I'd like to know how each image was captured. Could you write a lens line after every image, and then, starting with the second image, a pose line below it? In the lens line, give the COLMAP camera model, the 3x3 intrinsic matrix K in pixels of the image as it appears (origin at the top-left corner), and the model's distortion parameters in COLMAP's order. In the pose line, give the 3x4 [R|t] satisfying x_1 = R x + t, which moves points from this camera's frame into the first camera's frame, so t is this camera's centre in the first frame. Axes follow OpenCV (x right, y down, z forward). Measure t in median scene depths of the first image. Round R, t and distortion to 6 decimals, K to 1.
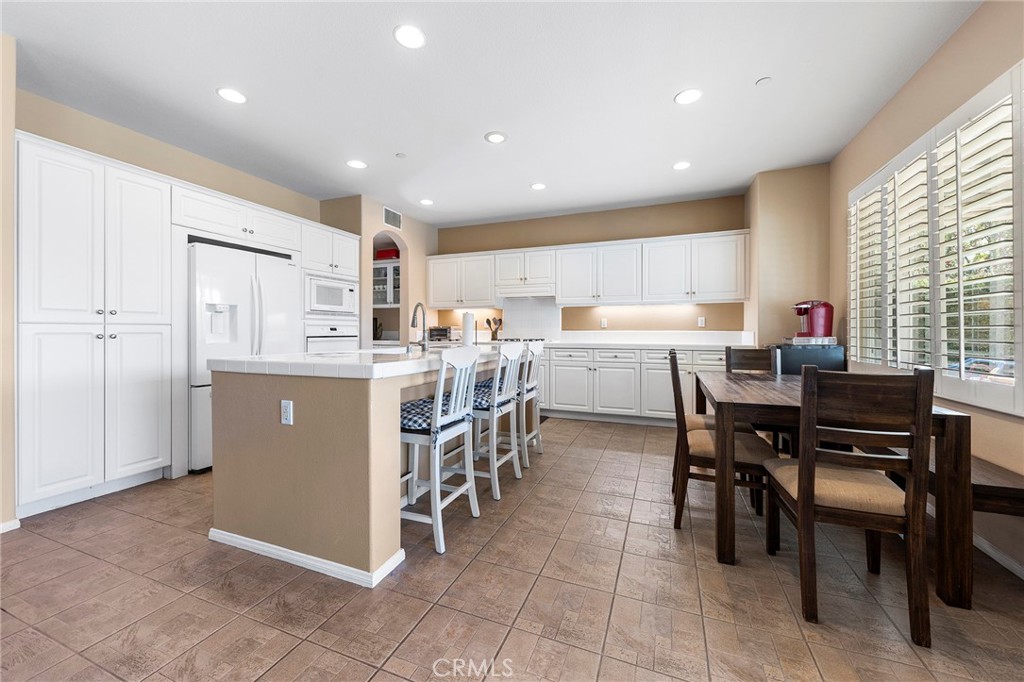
lens RADIAL K [[392.6, 0, 512.0], [0, 392.6, 341.0], [0, 0, 1]] dist [0.000297, 0.000028]
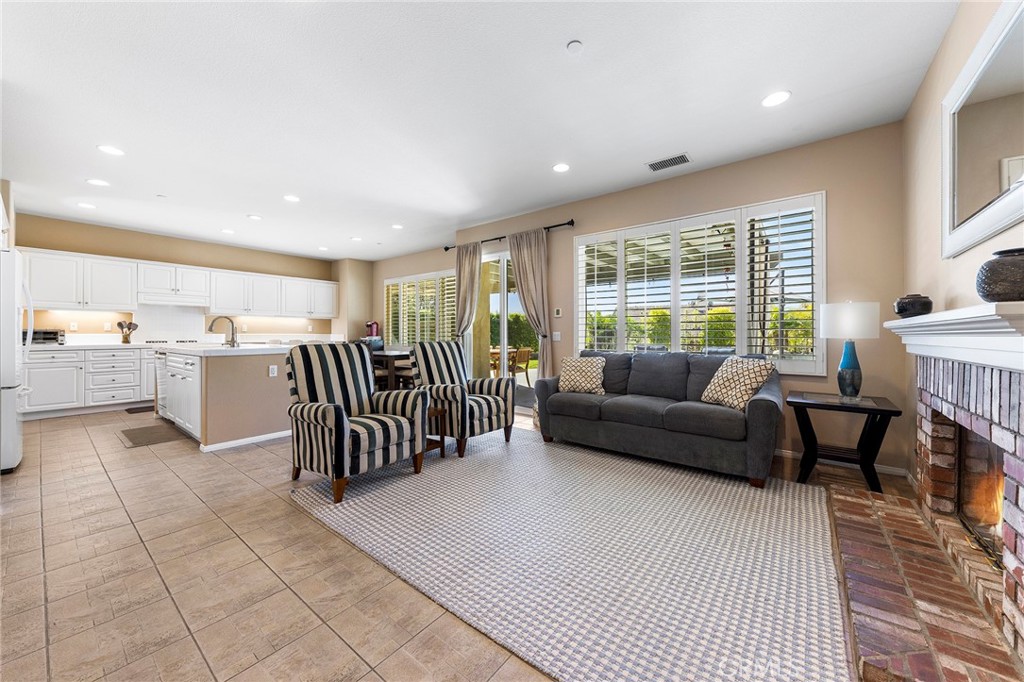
lens RADIAL K [[363.6, 0, 512.0], [0, 363.6, 341.0], [0, 0, 1]] dist [0.019076, -0.000088]
pose [[0.283988, -0.024603, 0.958512, -0.888973], [0.018264, 0.999628, 0.020247, -0.010026], [-0.958654, 0.011757, 0.284332, -0.346020]]
